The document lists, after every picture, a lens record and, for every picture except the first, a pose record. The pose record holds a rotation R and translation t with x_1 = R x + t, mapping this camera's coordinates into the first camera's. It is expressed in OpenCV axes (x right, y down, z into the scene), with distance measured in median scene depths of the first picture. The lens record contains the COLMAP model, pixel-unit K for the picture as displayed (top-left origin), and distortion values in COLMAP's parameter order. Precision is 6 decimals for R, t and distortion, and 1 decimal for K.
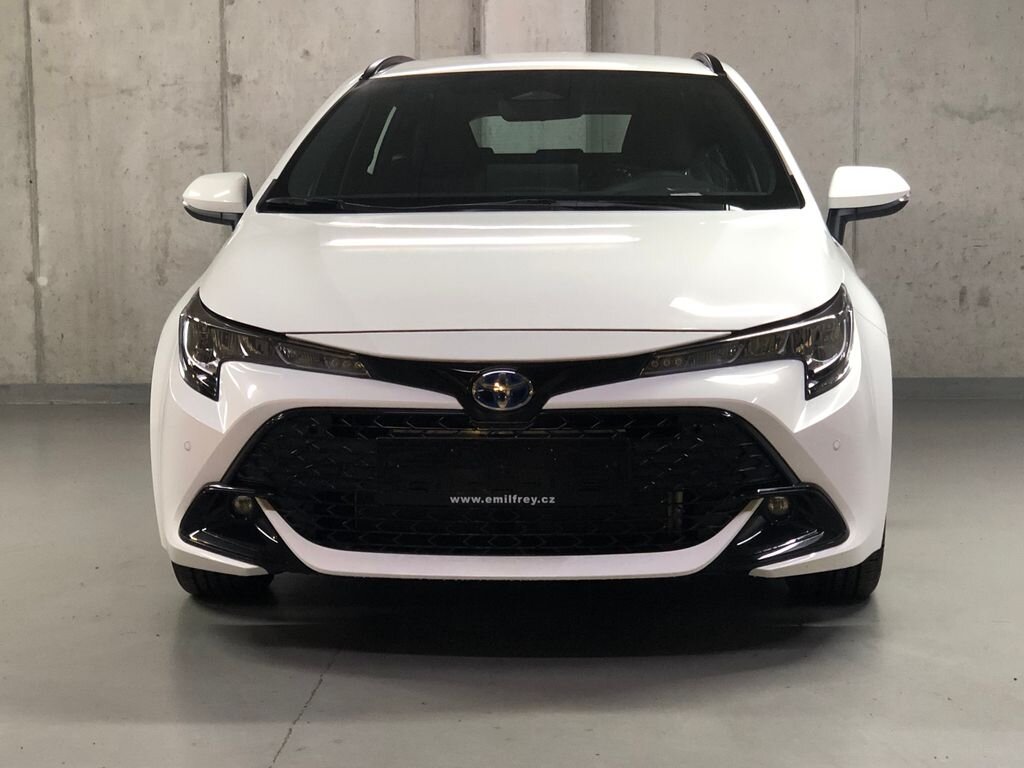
lens RADIAL K [[2122.2, 0, 512.9], [0, 2122.2, 379.2], [0, 0, 1]] dist [0.060117, 0.000000]
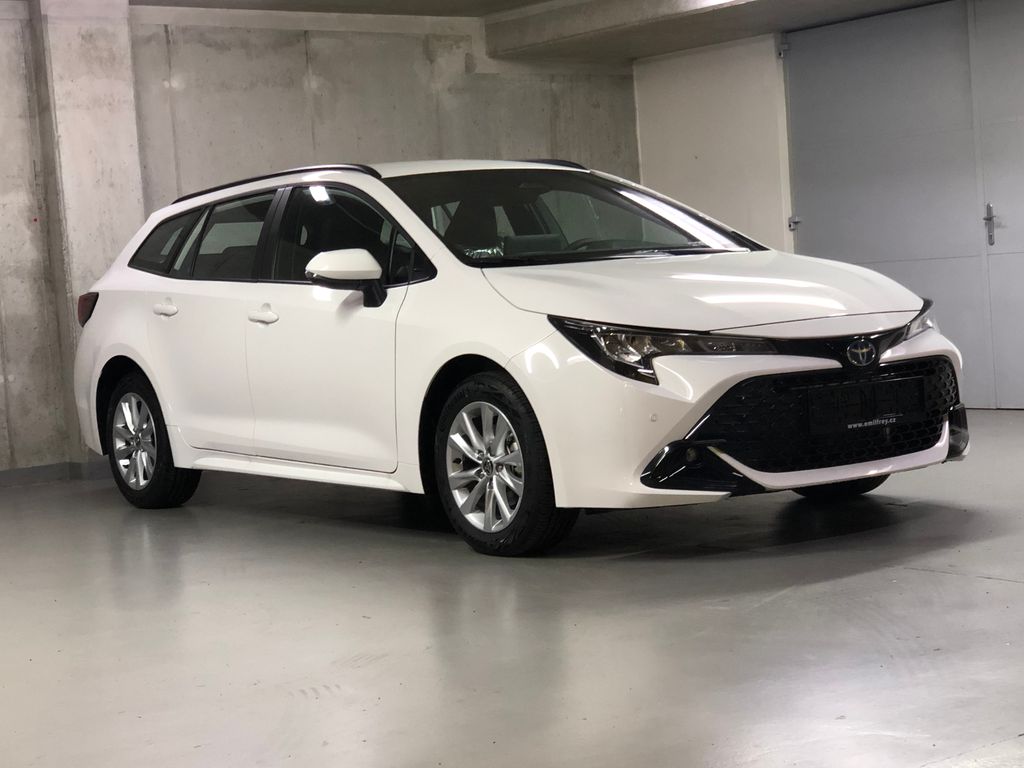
lens RADIAL K [[1876.5, 0, 516.6], [0, 1876.5, 382.2], [0, 0, 1]] dist [0.056810, 0.000000]
pose [[0.758163, -0.078987, 0.647263, -1.045527], [0.124500, 0.991910, -0.024786, 0.028208], [-0.640069, 0.099376, 0.761864, 0.123993]]
